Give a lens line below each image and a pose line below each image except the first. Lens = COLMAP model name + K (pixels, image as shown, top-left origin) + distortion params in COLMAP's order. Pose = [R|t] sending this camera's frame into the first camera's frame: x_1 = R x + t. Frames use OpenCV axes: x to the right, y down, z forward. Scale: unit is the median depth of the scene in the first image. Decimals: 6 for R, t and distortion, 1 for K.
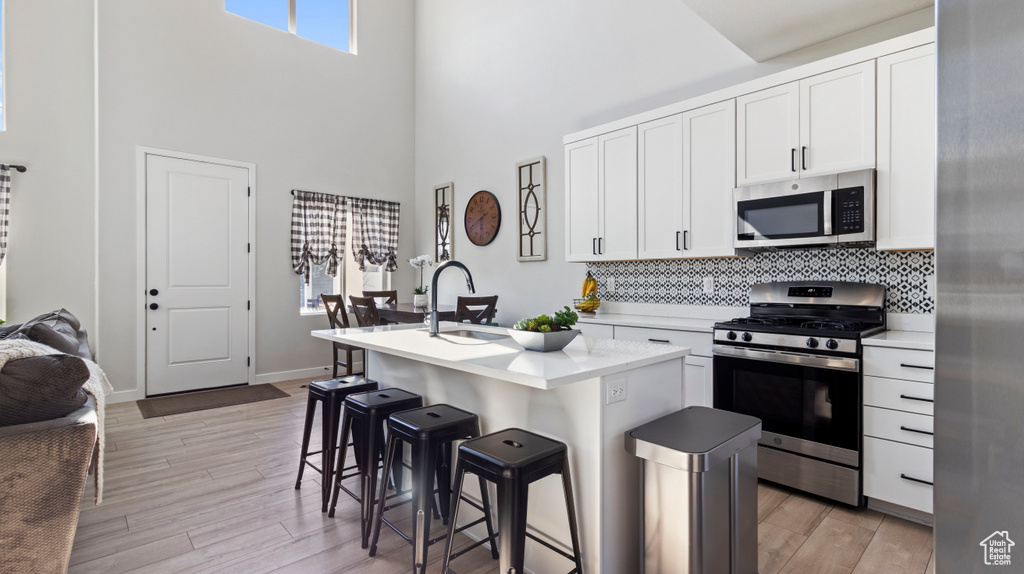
lens RADIAL K [[476.2, 0, 515.2], [0, 476.2, 281.8], [0, 0, 1]] dist [0.000728, -0.000135]
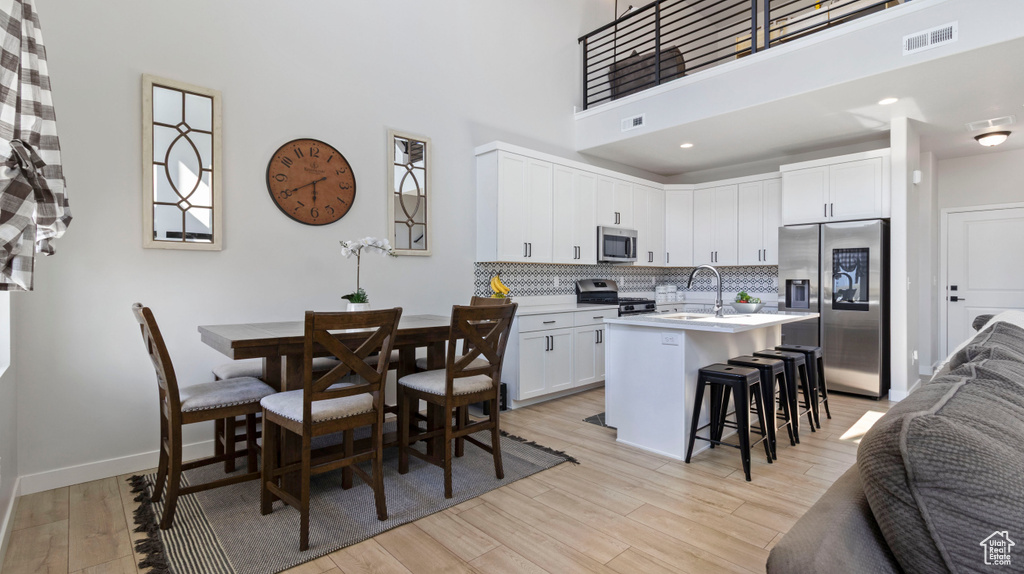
lens RADIAL K [[466.7, 0, 512.0], [0, 466.7, 287.0], [0, 0, 1]] dist [-0.054366, -0.000070]
pose [[0.011275, -0.014867, 0.999826, -1.022650], [0.005949, 0.999873, 0.014801, 0.000422], [-0.999919, 0.005781, 0.011362, 1.062772]]
